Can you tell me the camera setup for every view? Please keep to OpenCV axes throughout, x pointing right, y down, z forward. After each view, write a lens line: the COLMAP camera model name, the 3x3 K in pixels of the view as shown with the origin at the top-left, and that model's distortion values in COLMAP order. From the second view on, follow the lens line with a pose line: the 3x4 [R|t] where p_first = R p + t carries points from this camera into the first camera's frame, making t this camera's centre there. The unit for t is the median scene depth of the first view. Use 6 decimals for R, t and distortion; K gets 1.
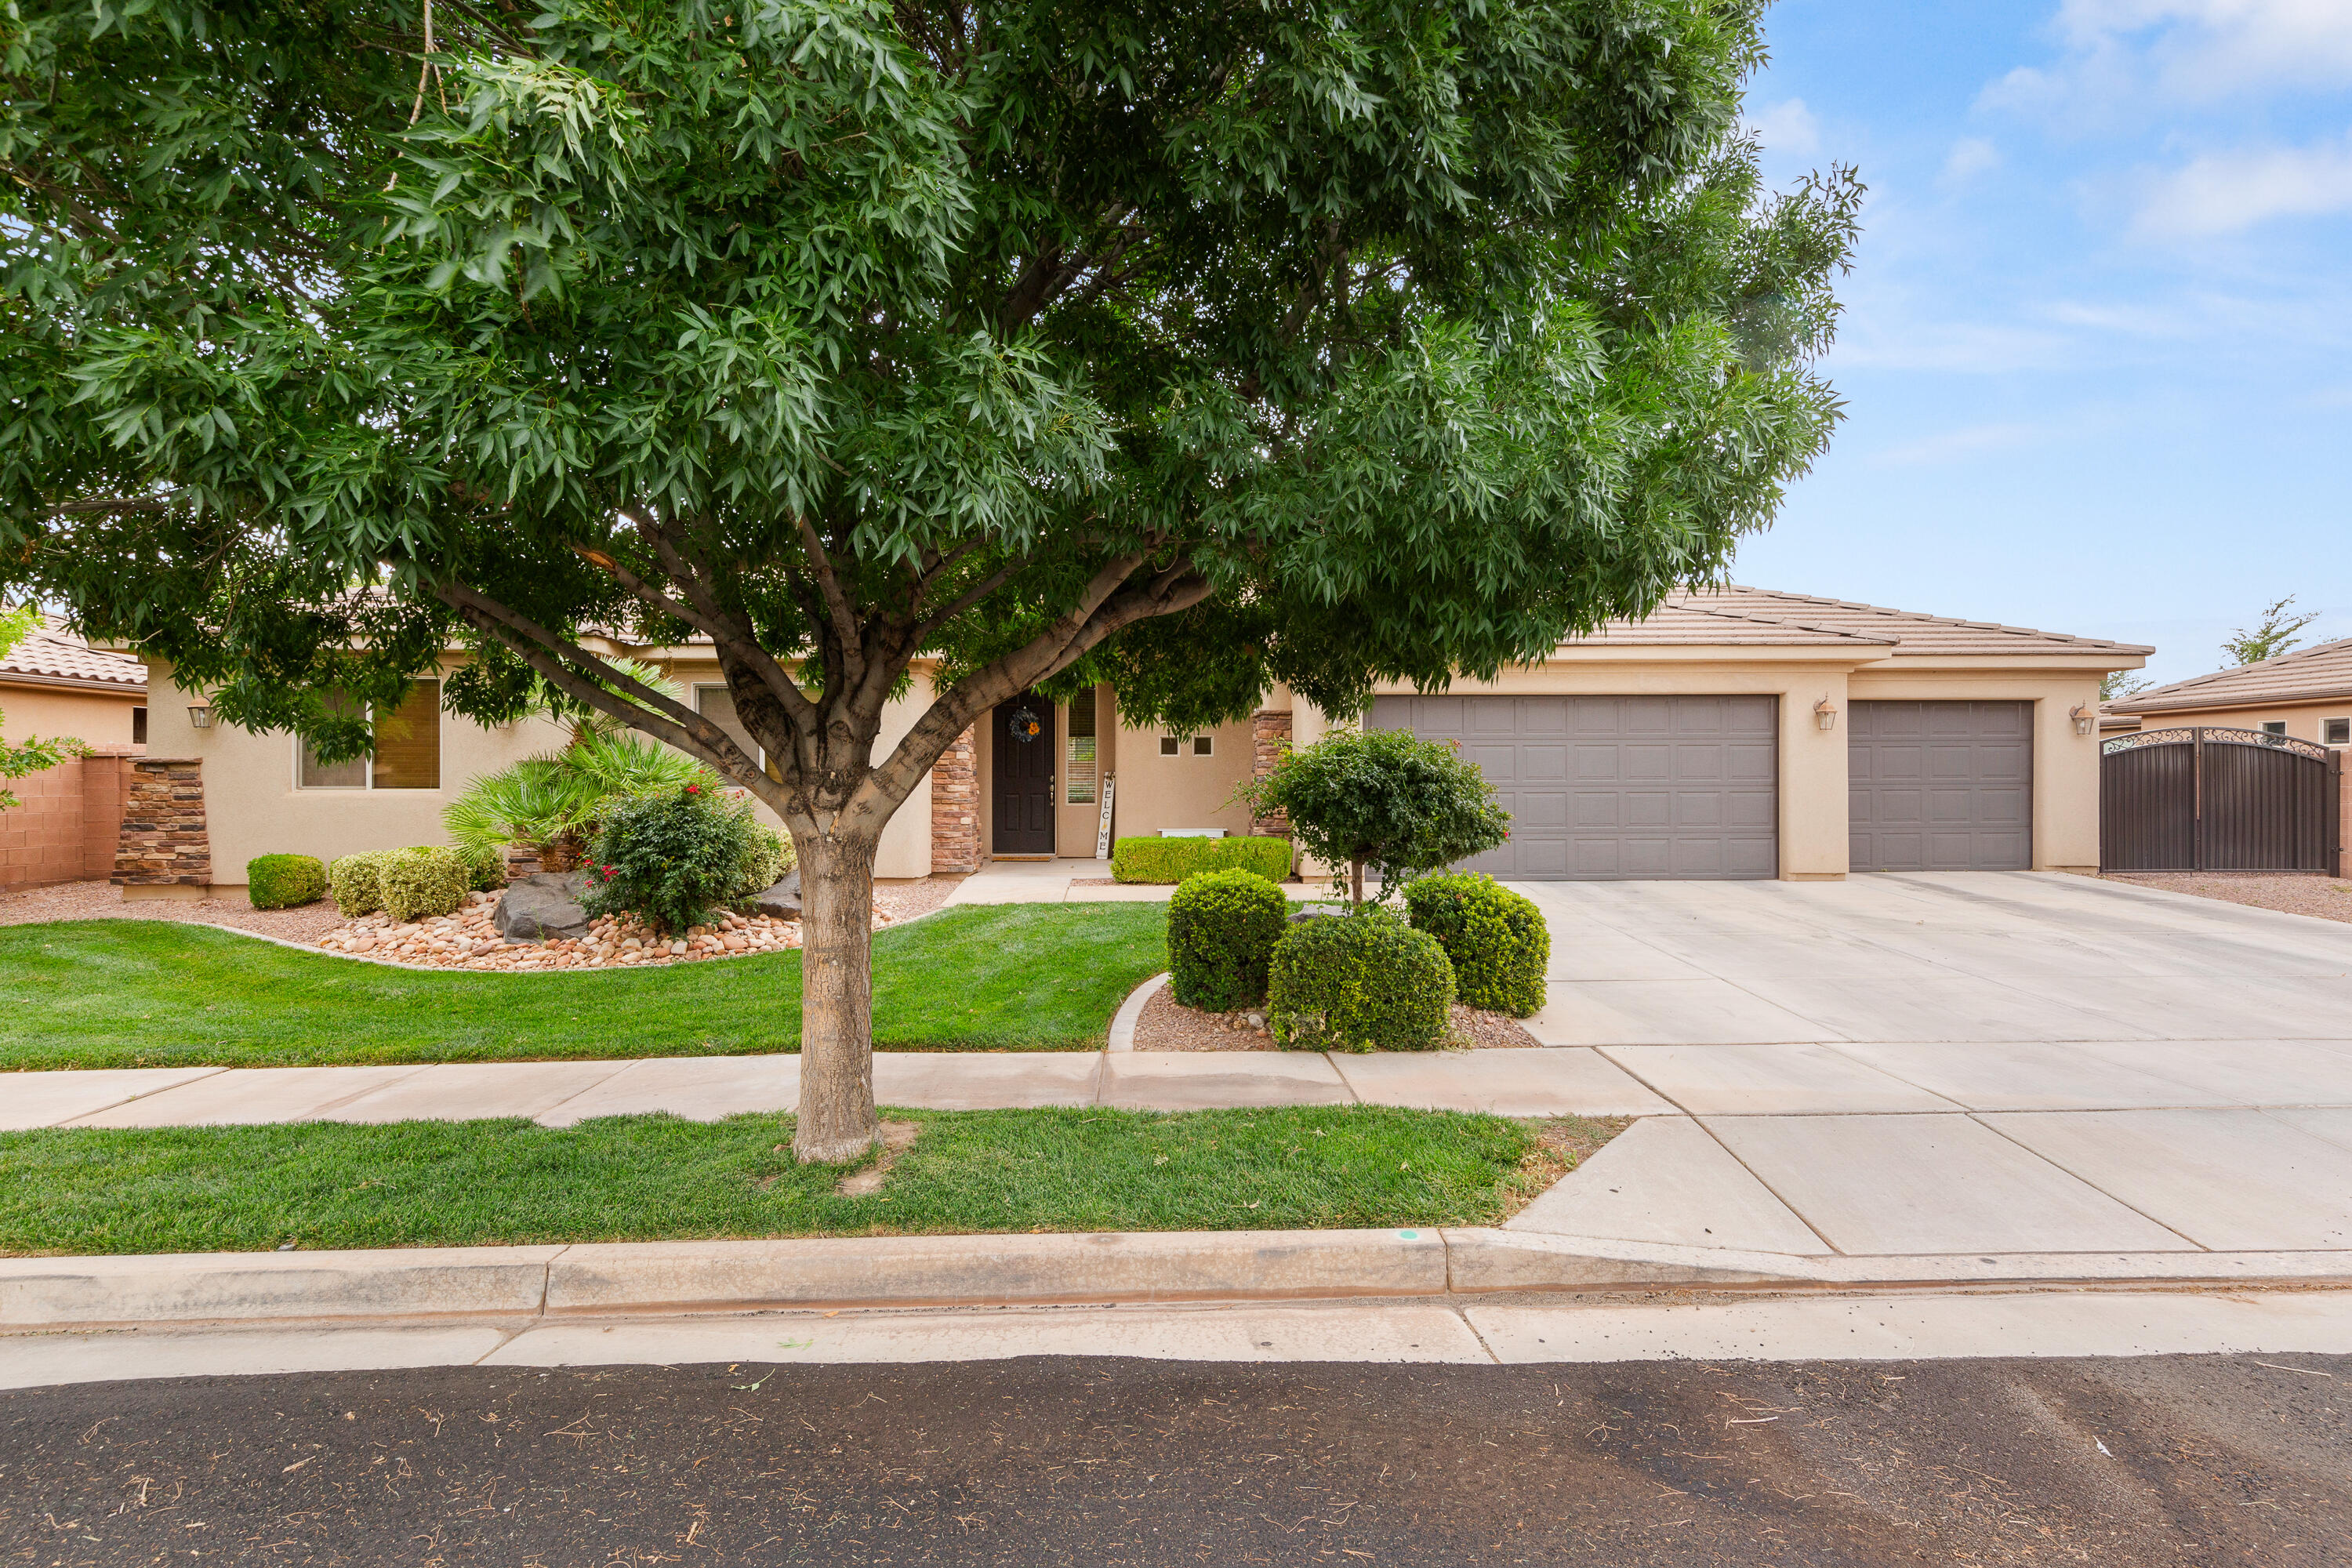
lens RADIAL K [[1098.3, 0, 1163.4], [0, 1098.3, 785.3], [0, 0, 1]] dist [0.005310, -0.000293]
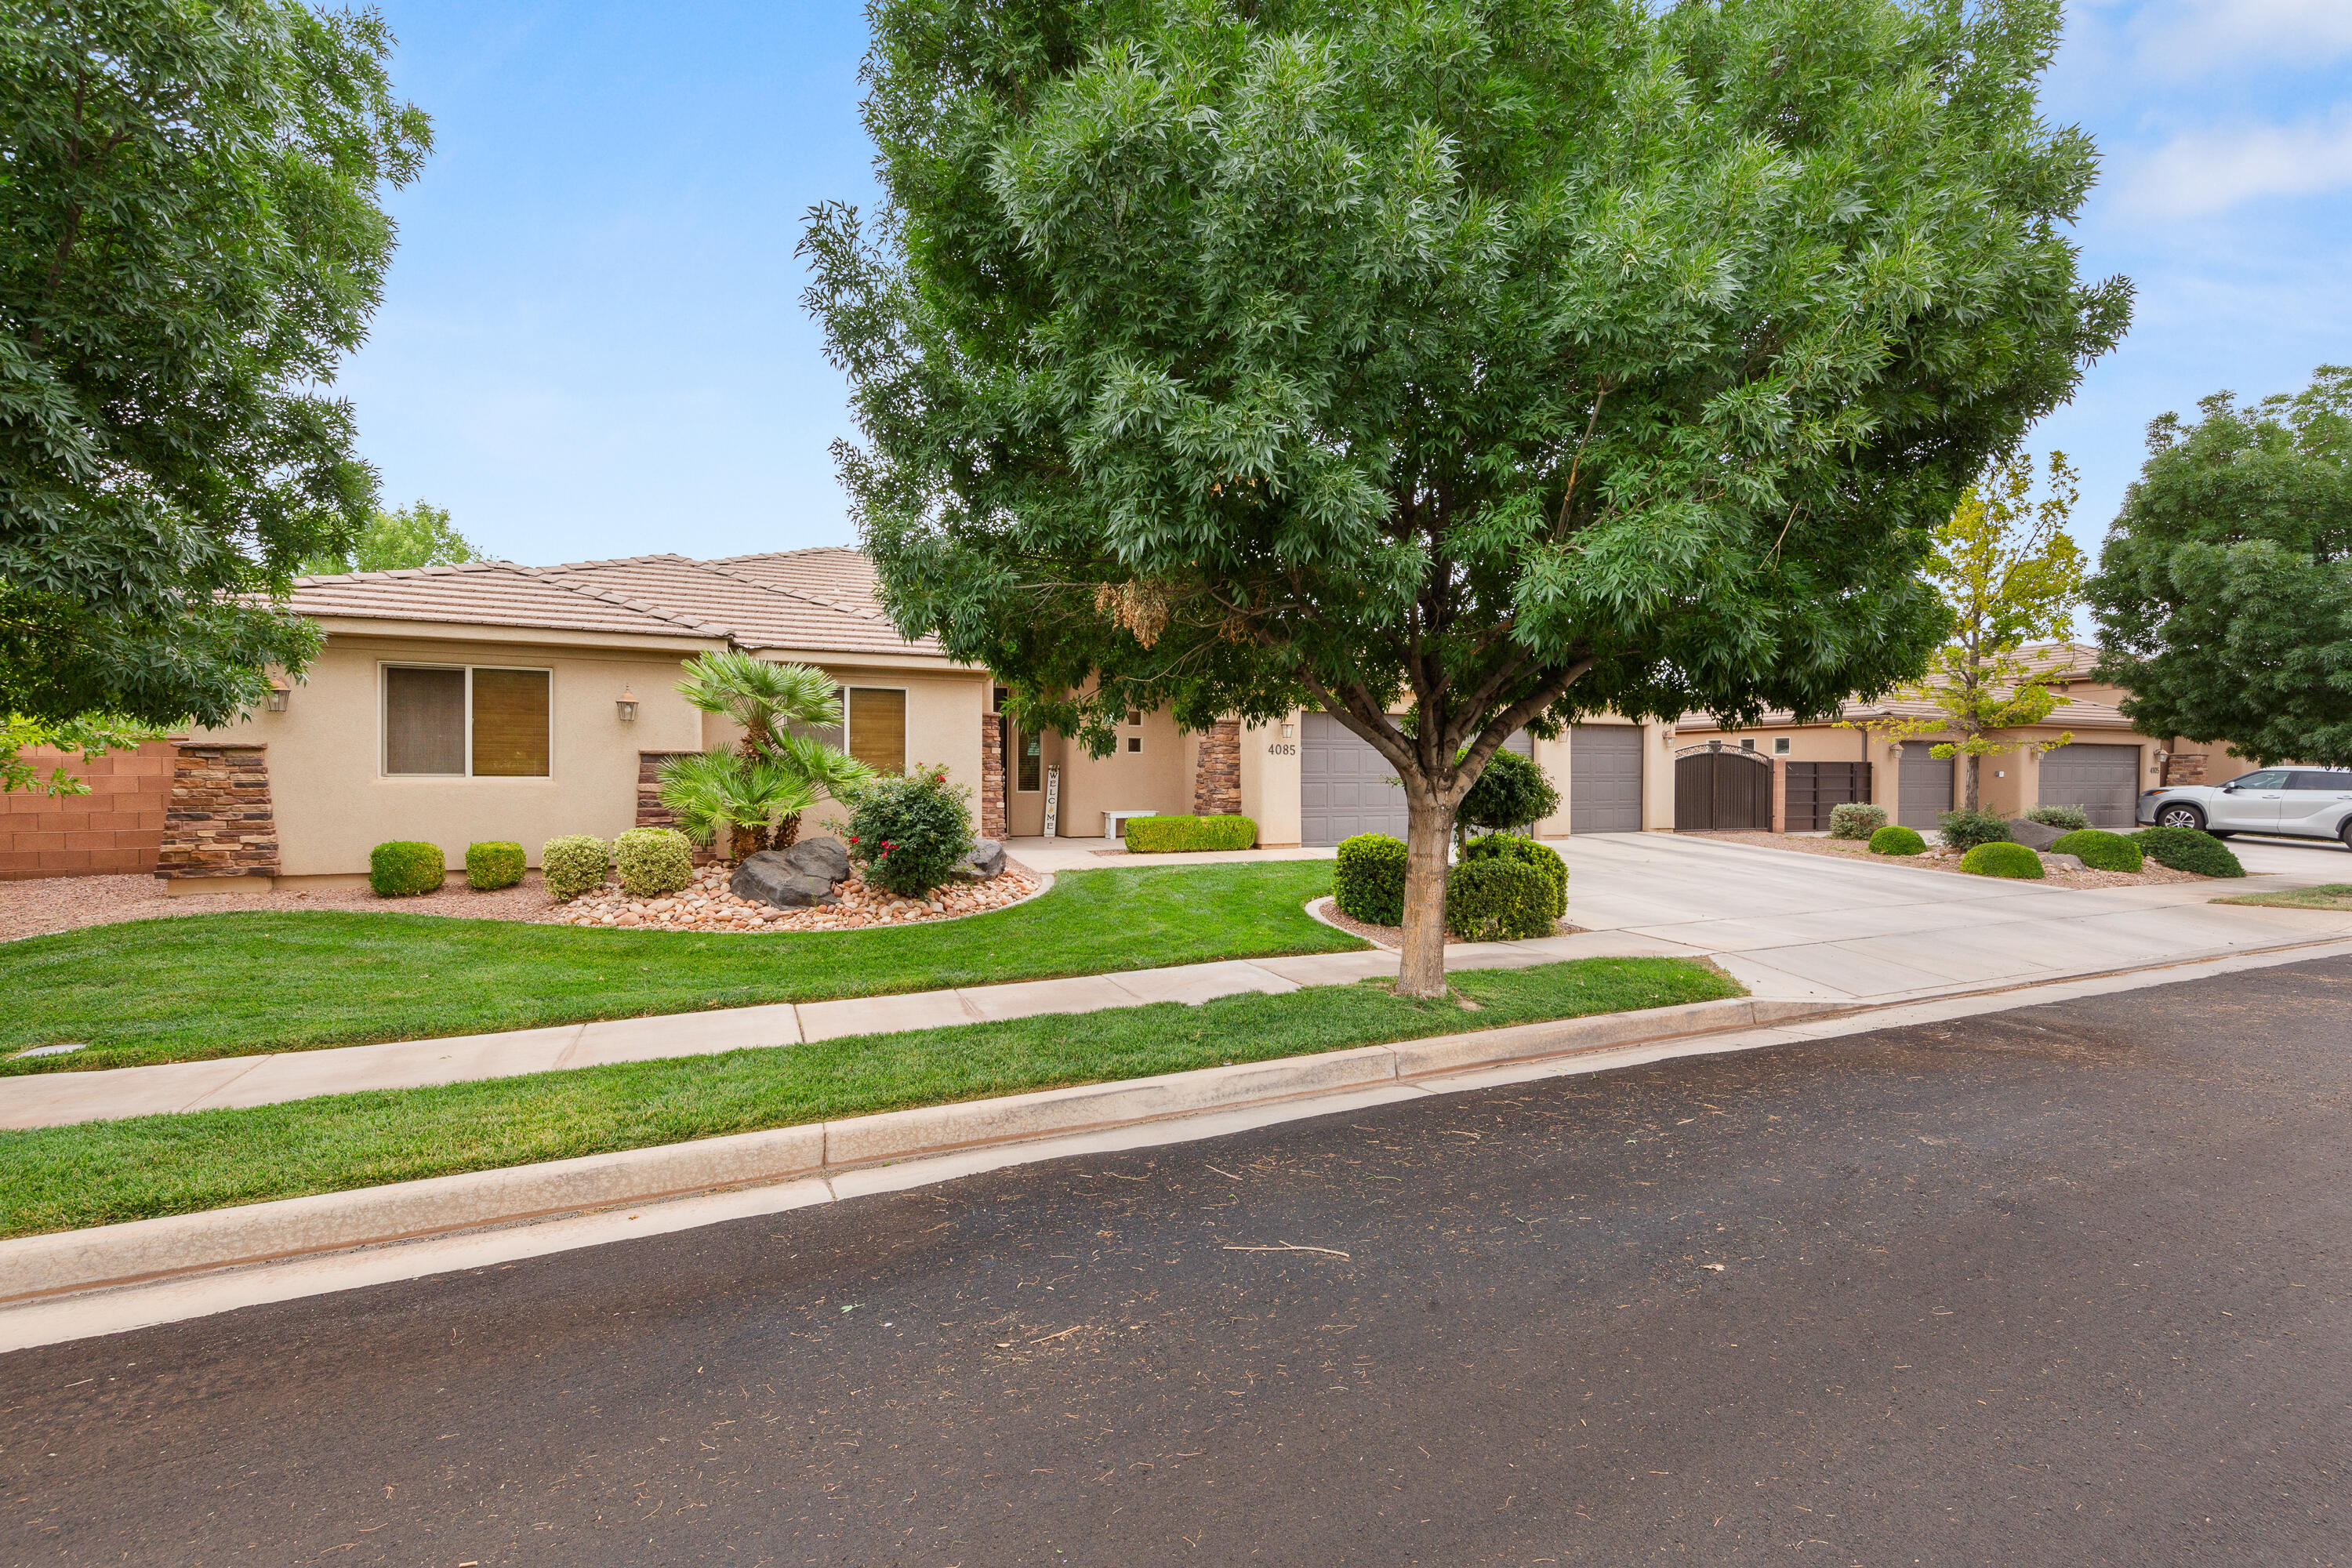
lens RADIAL K [[980.9, 0, 1195.2], [0, 980.9, 784.5], [0, 0, 1]] dist [0.006680, -0.000323]
pose [[0.926192, 0.001219, 0.377050, -0.474176], [-0.004334, 0.999963, 0.007412, 0.000934], [-0.377027, -0.008499, 0.926163, -0.102483]]
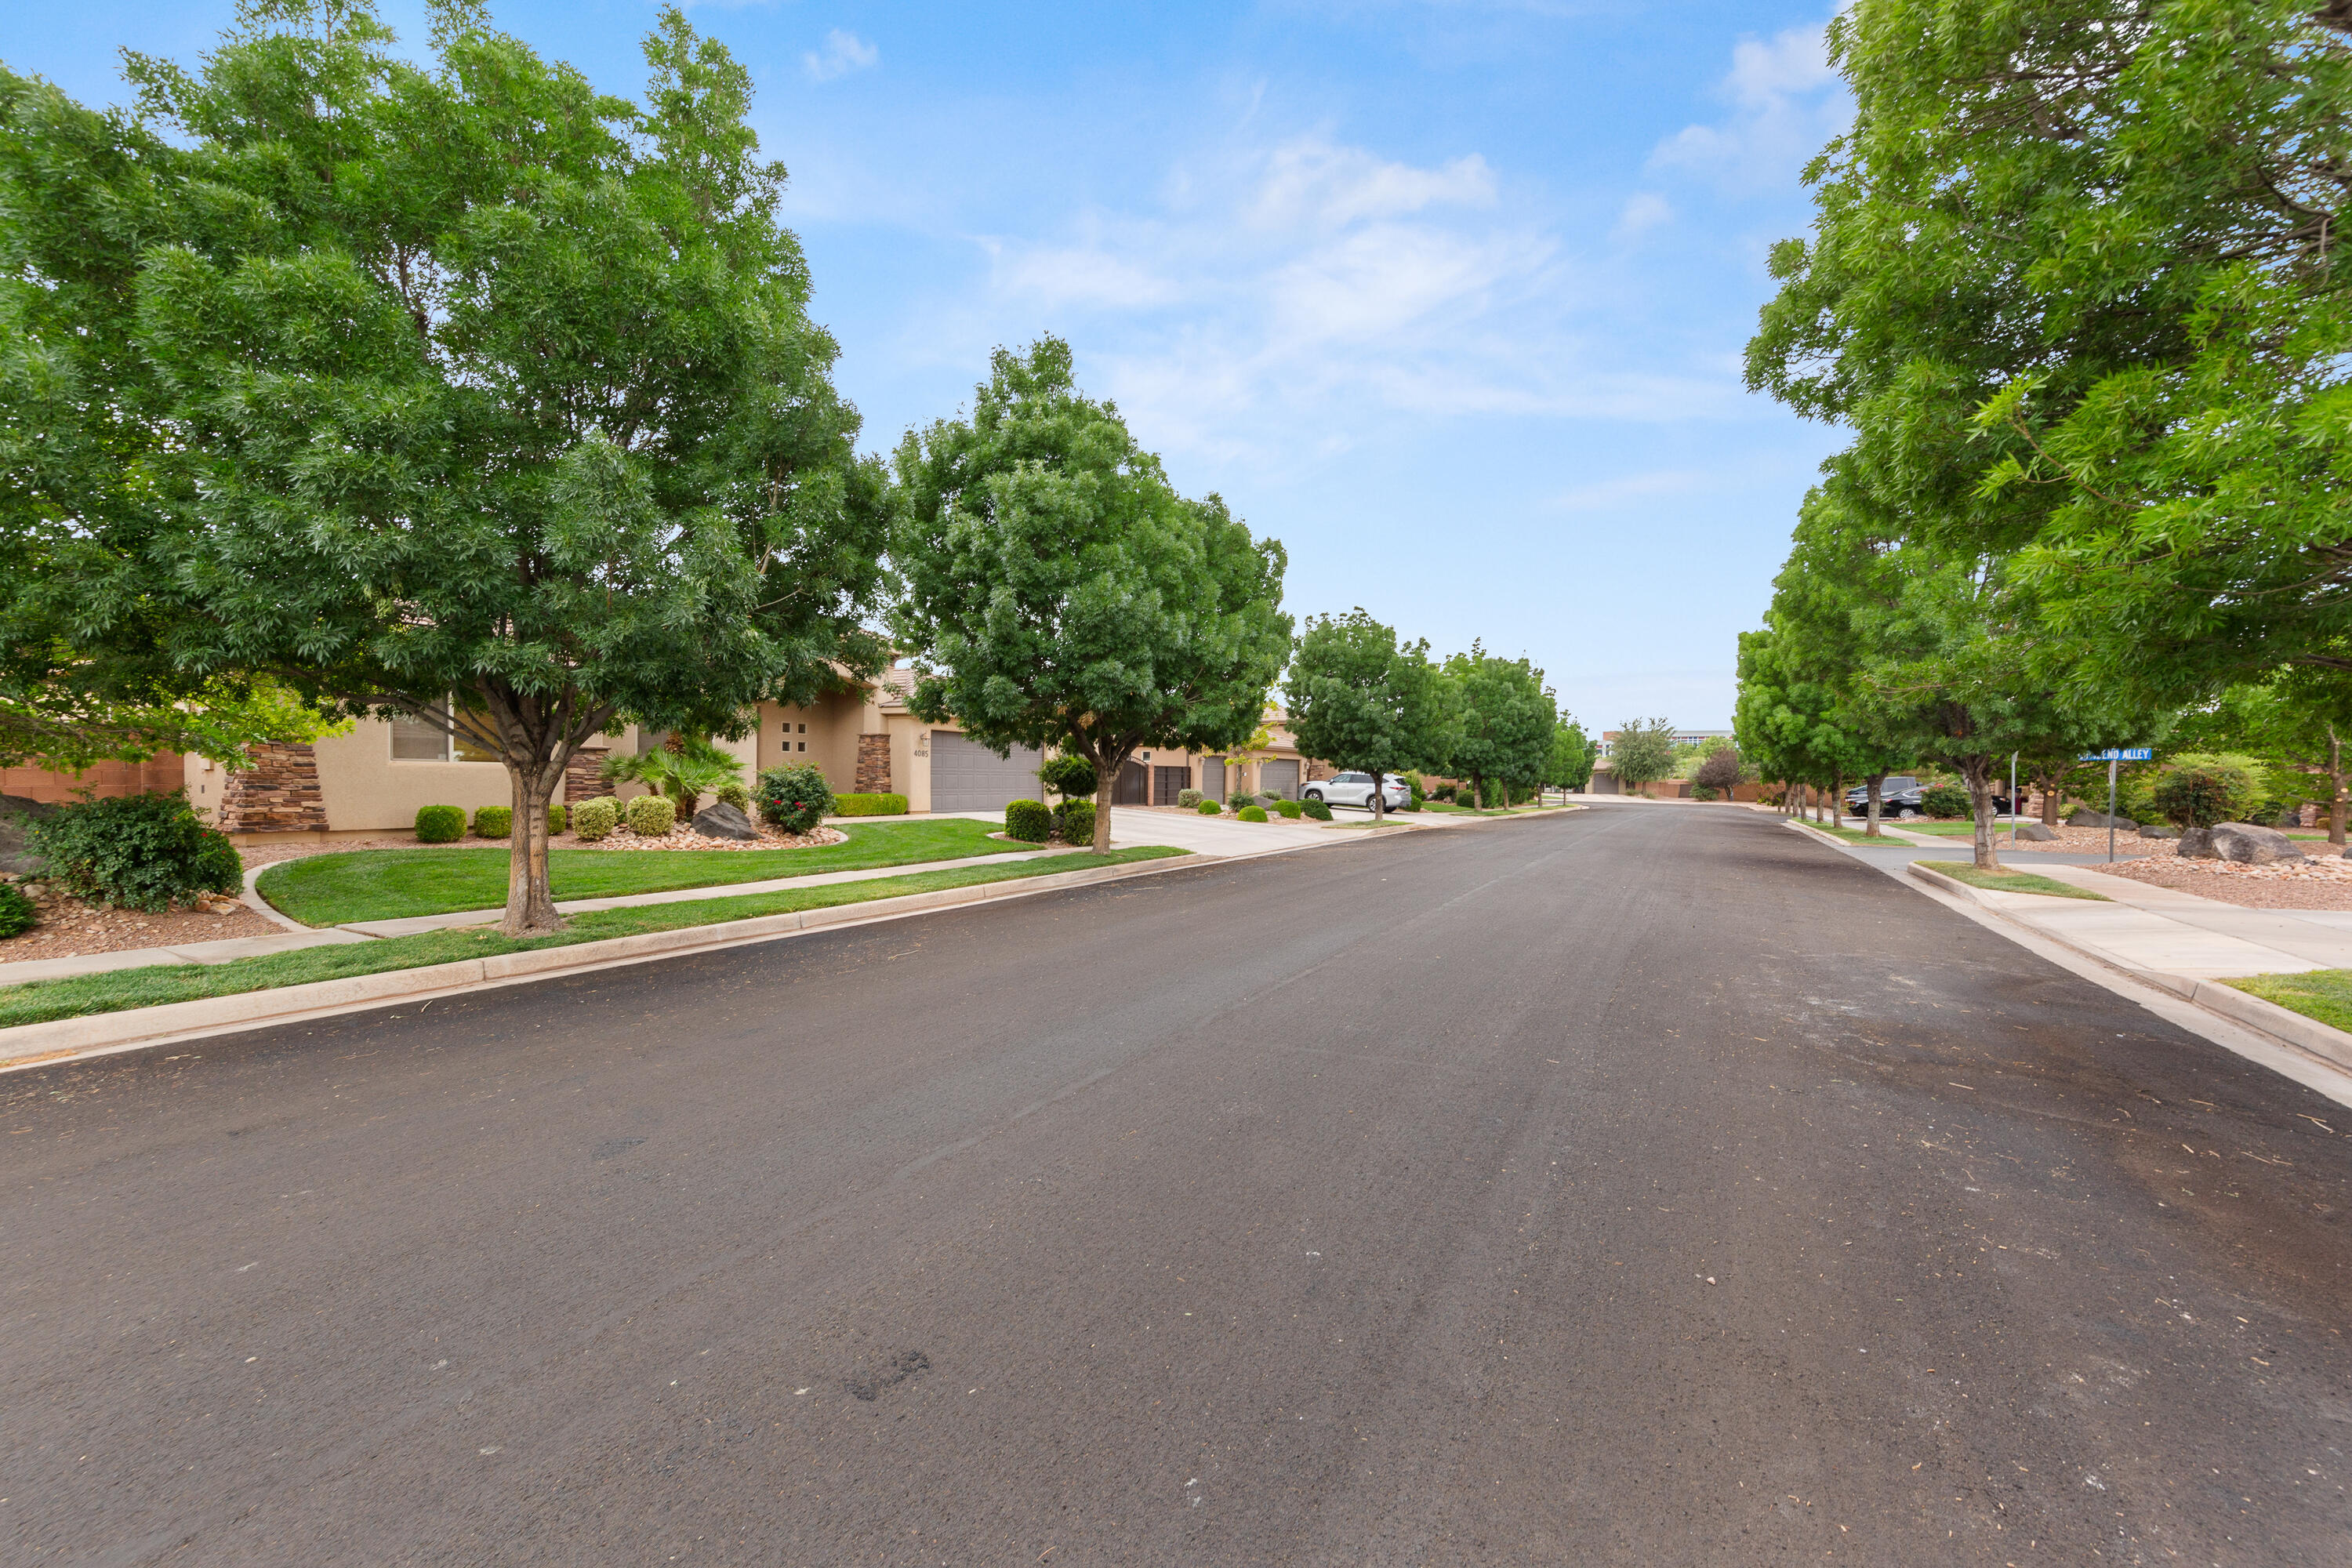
lens RADIAL K [[911.0, 0, 1182.1], [0, 911.0, 784.5], [0, 0, 1]] dist [0.001975, 0.000134]
pose [[0.518145, 0.003377, 0.855286, -1.336754], [-0.013205, 0.999905, 0.004051, 0.017183], [-0.855191, -0.013393, 0.518140, -0.473081]]
